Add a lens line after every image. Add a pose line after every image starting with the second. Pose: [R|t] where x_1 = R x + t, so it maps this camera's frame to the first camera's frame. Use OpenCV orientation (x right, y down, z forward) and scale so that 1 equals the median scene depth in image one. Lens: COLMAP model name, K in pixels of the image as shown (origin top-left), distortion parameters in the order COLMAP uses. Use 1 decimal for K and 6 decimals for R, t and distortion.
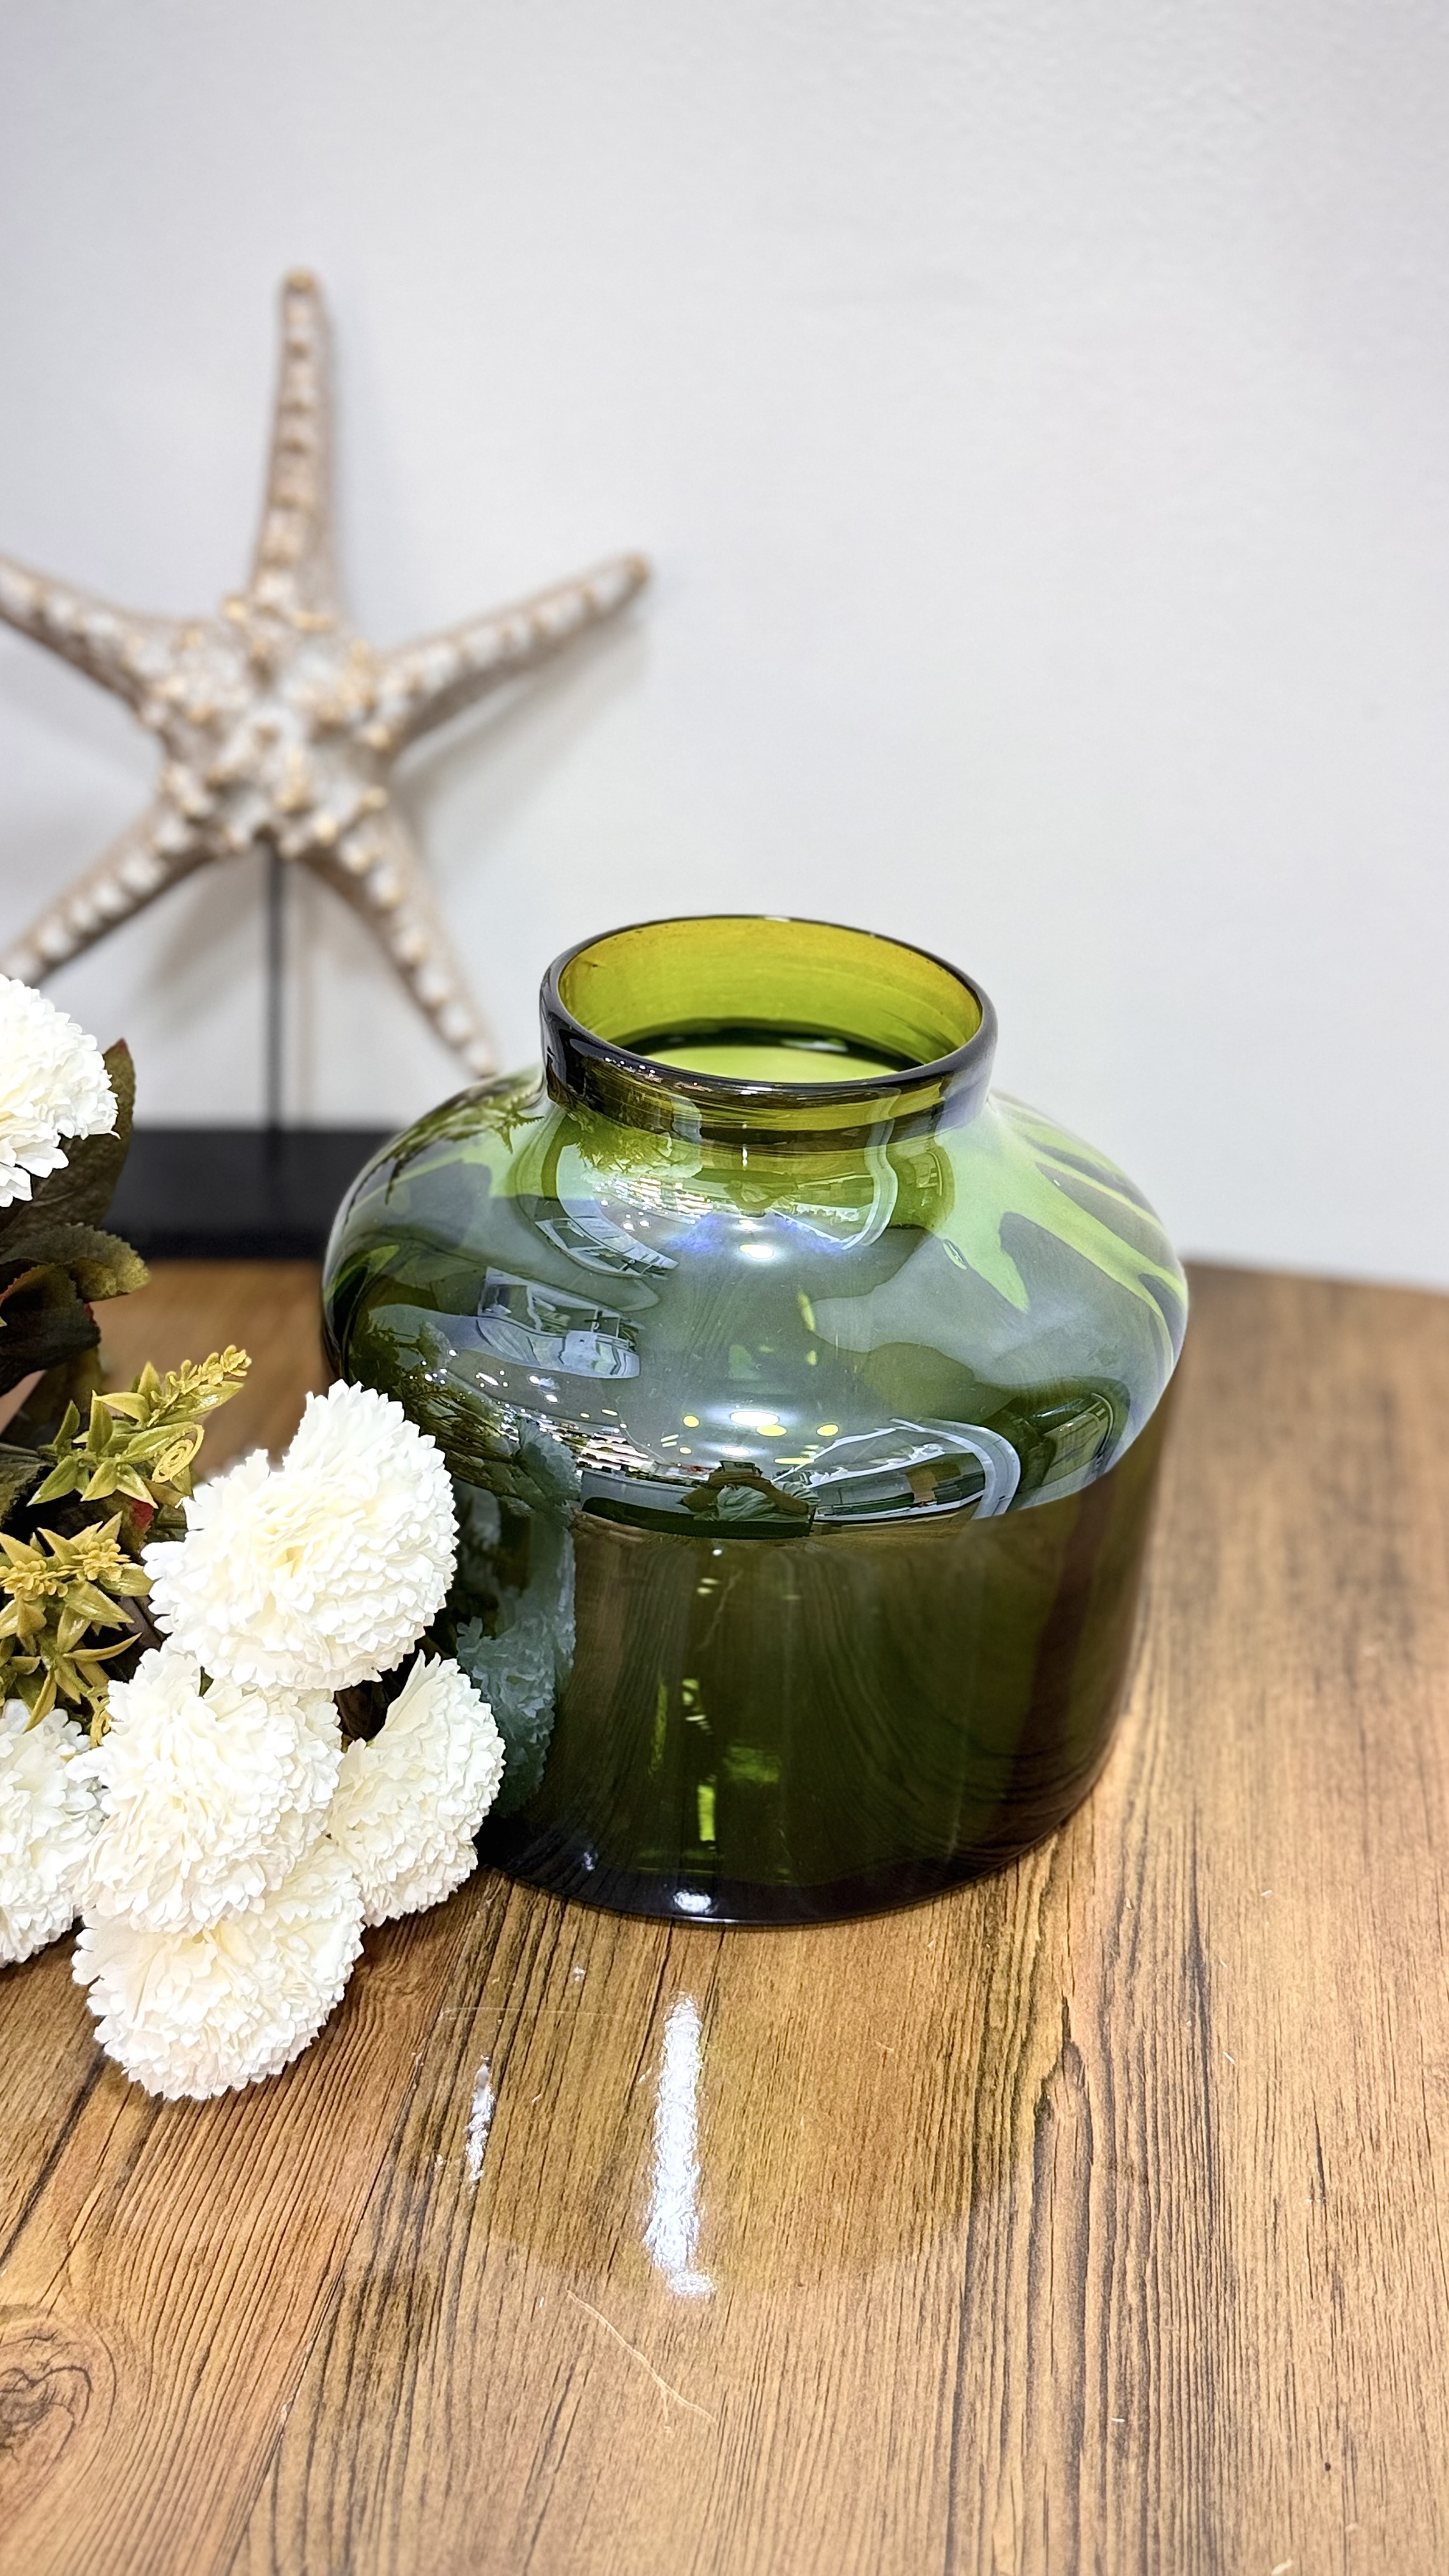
lens RADIAL K [[2412.3, 0, 757.3], [0, 2412.3, 1164.0], [0, 0, 1]] dist [-0.047694, 0.000000]
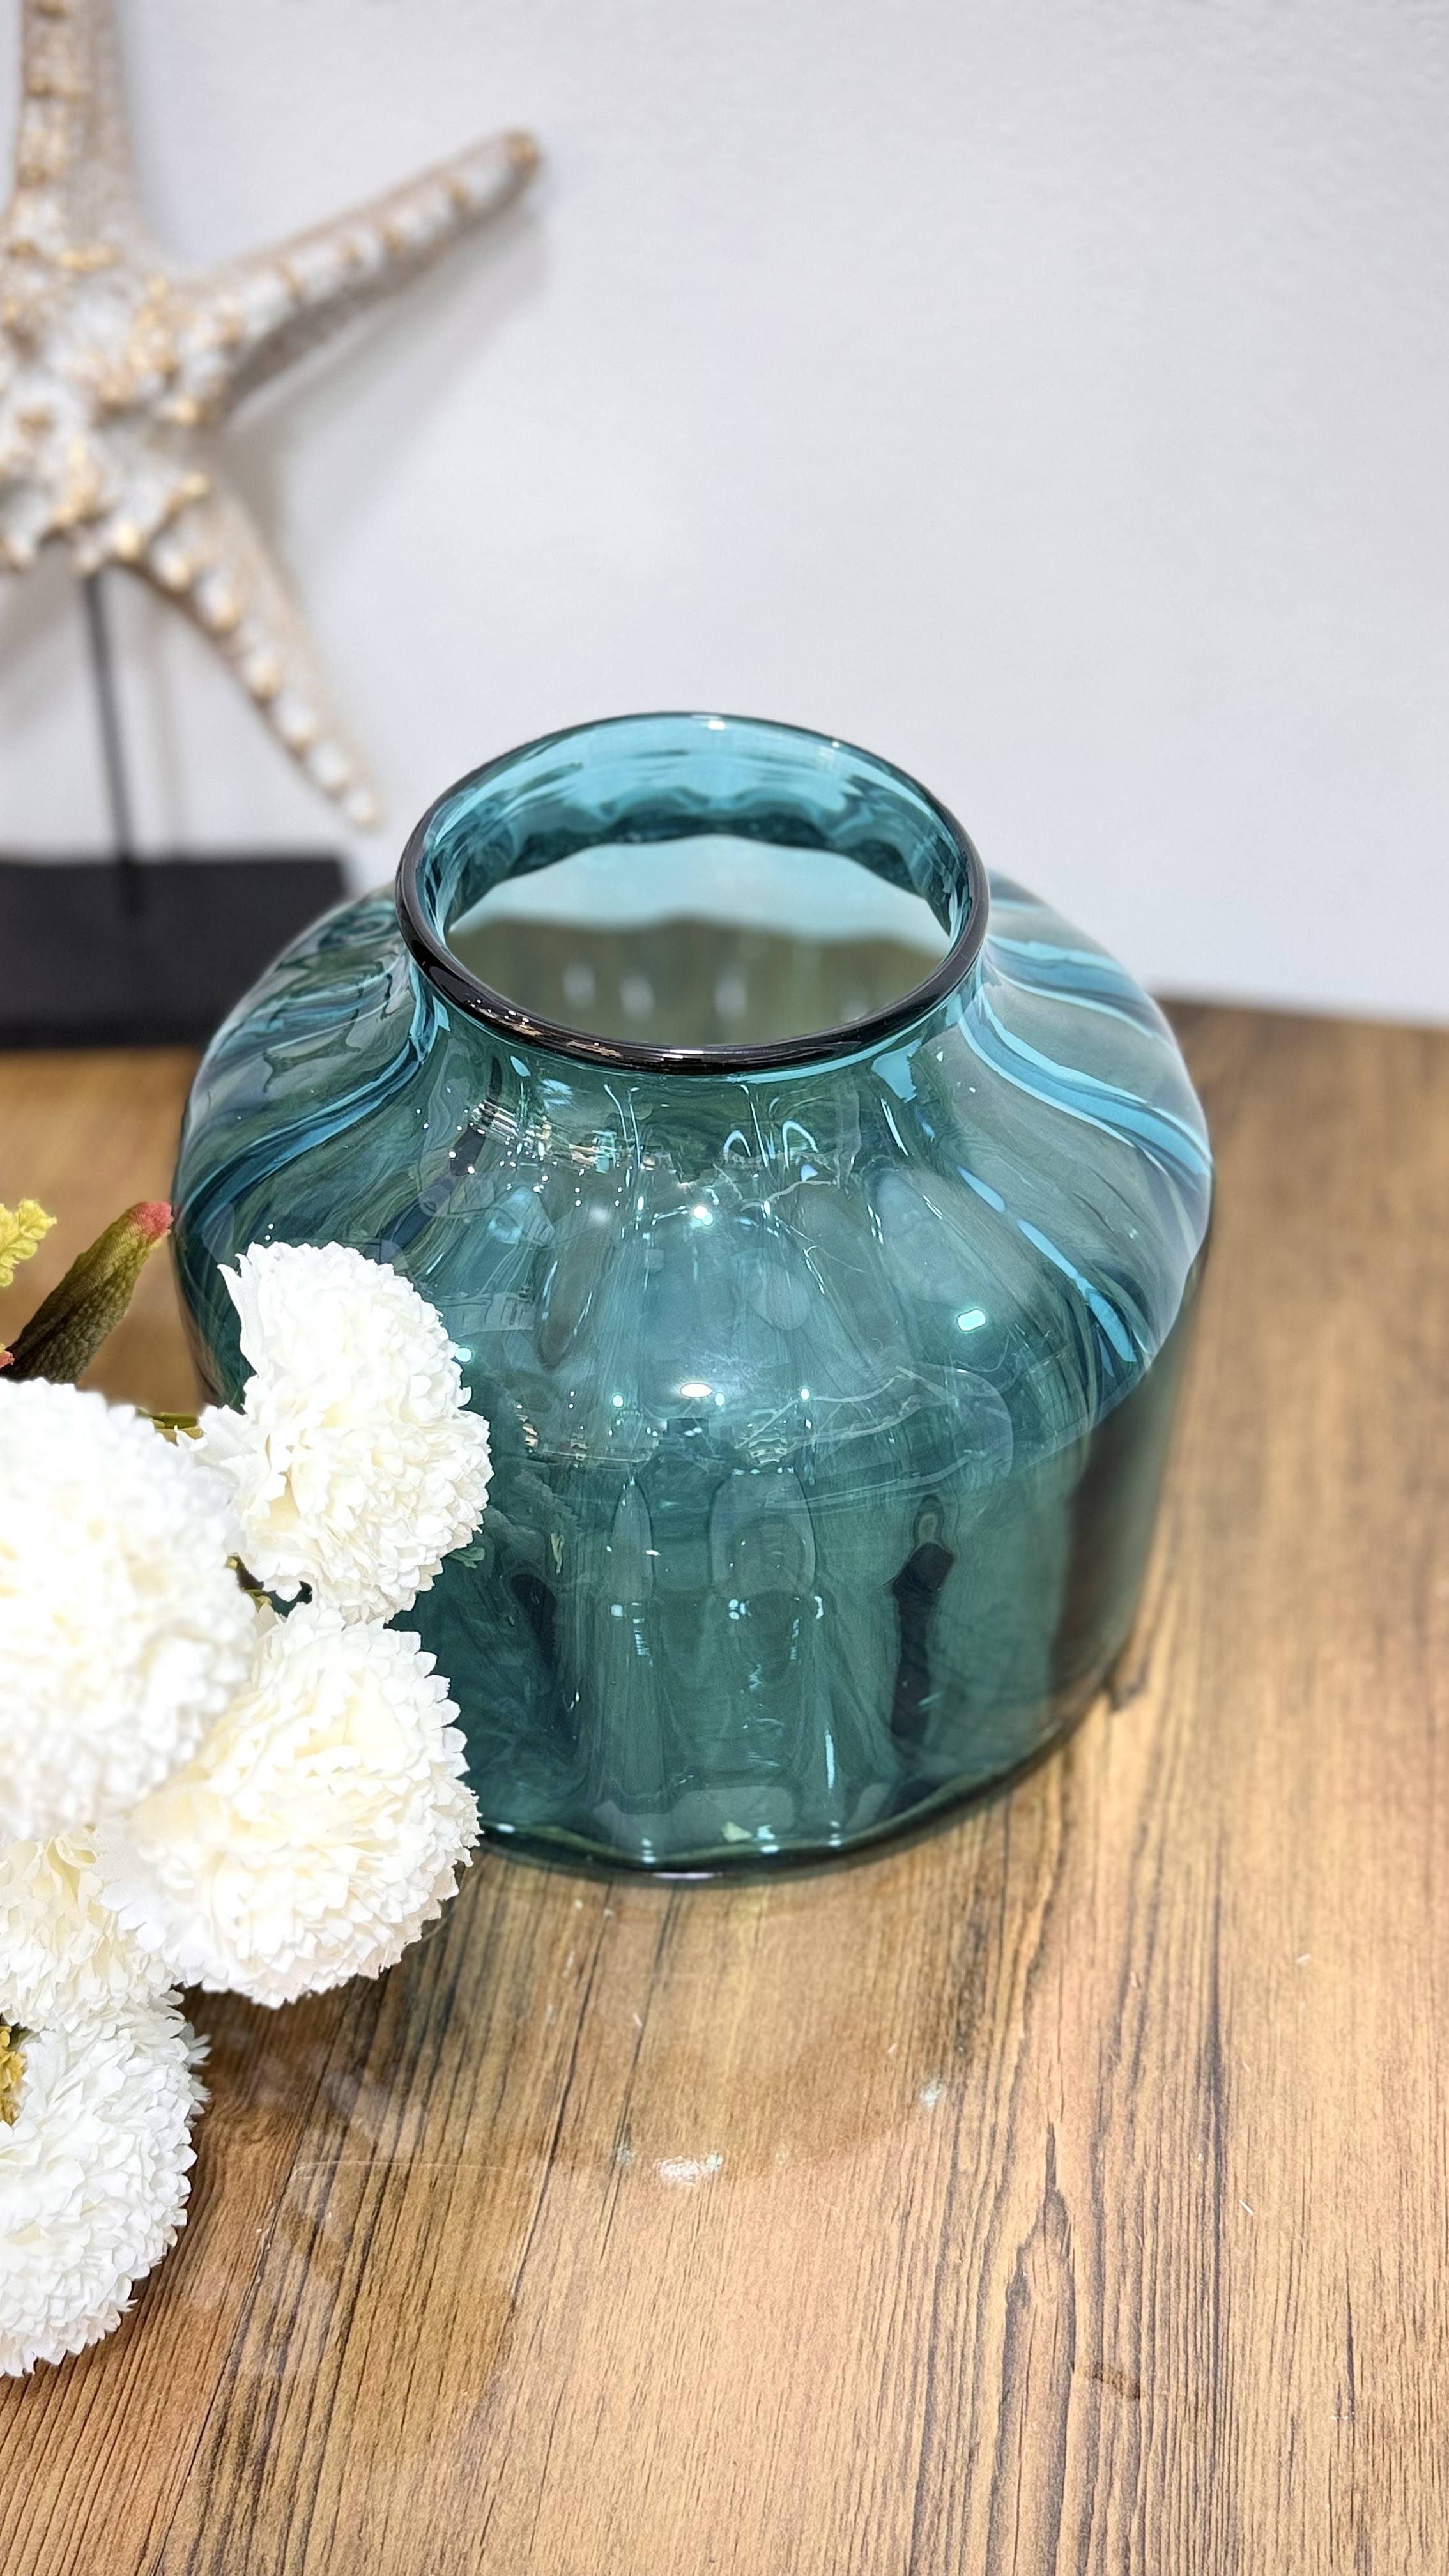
lens RADIAL K [[2412.3, 0, 738.0], [0, 2412.3, 1270.7], [0, 0, 1]] dist [-0.047694, 0.000000]
pose [[0.999072, -0.015614, -0.040138, 0.063871], [0.026008, 0.961578, 0.273296, -0.179070], [0.034328, -0.274087, 0.961092, 0.309293]]
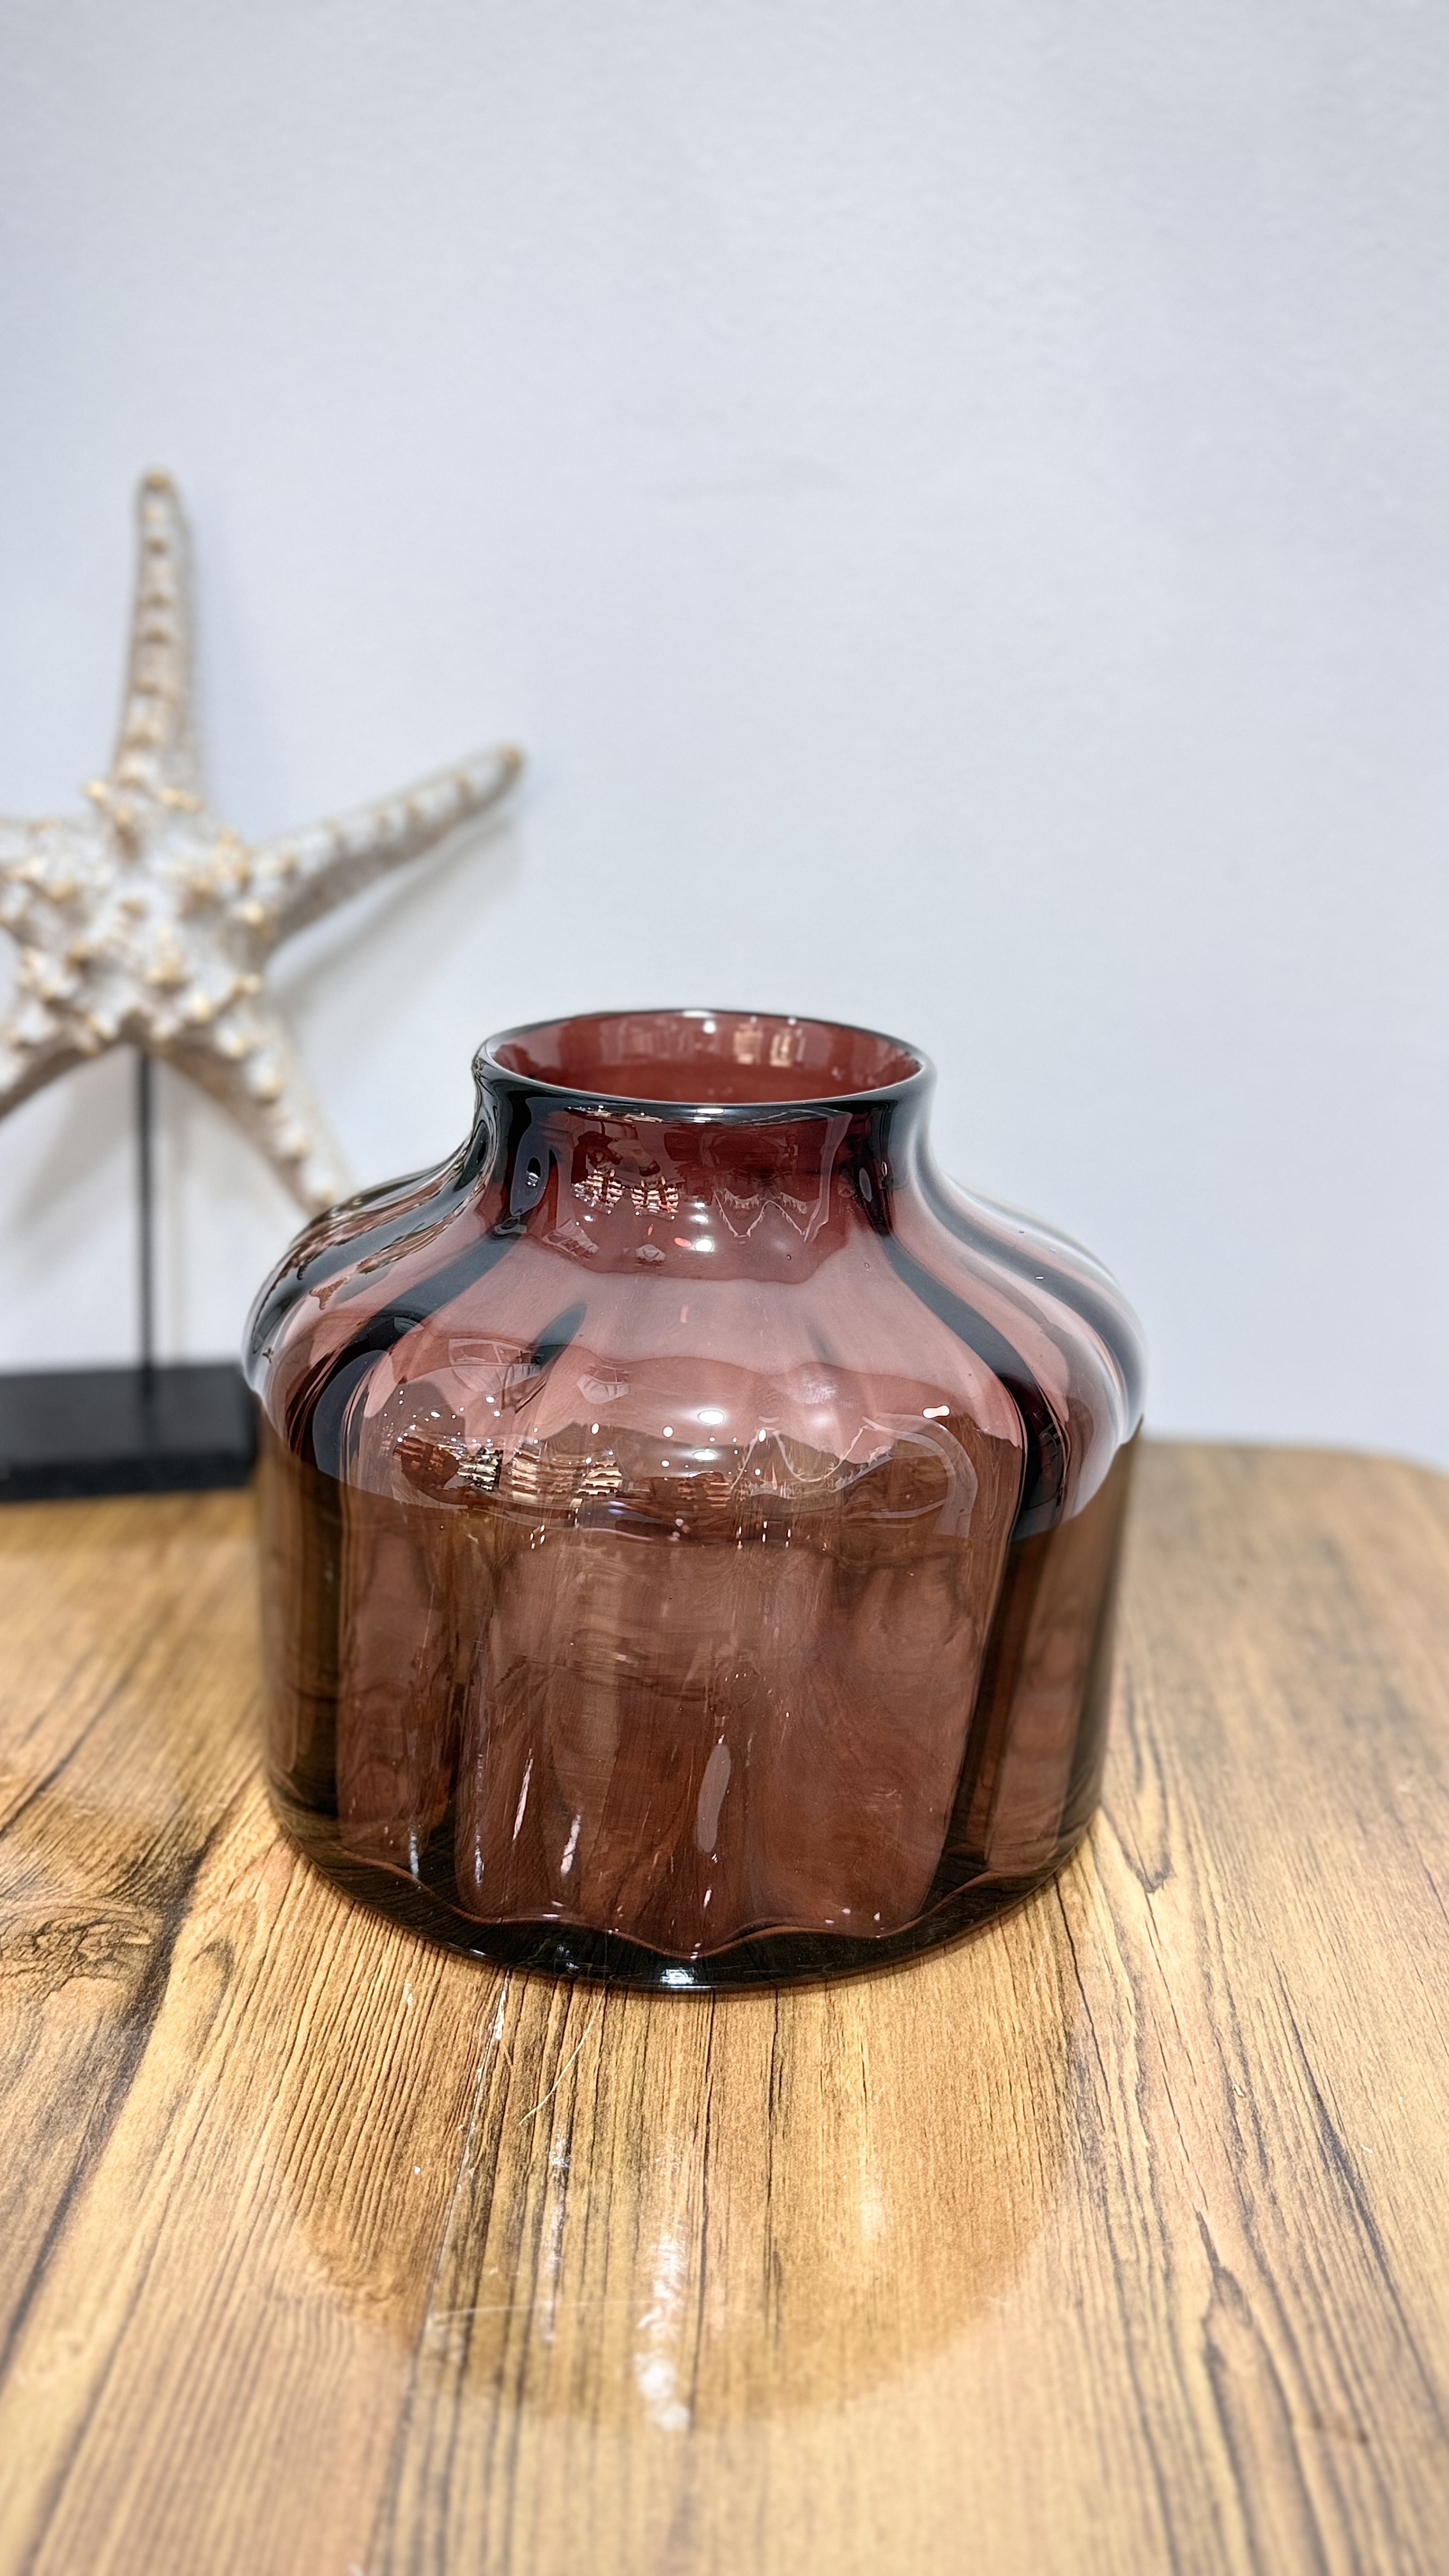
lens RADIAL K [[2014.1, 0, 760.2], [0, 2014.1, 1246.0], [0, 0, 1]] dist [-0.038488, 0.002777]
pose [[0.992012, -0.056728, 0.112665, -0.084131], [0.072541, 0.987258, -0.141633, 0.119397], [-0.103195, 0.148674, 0.983487, 0.328613]]
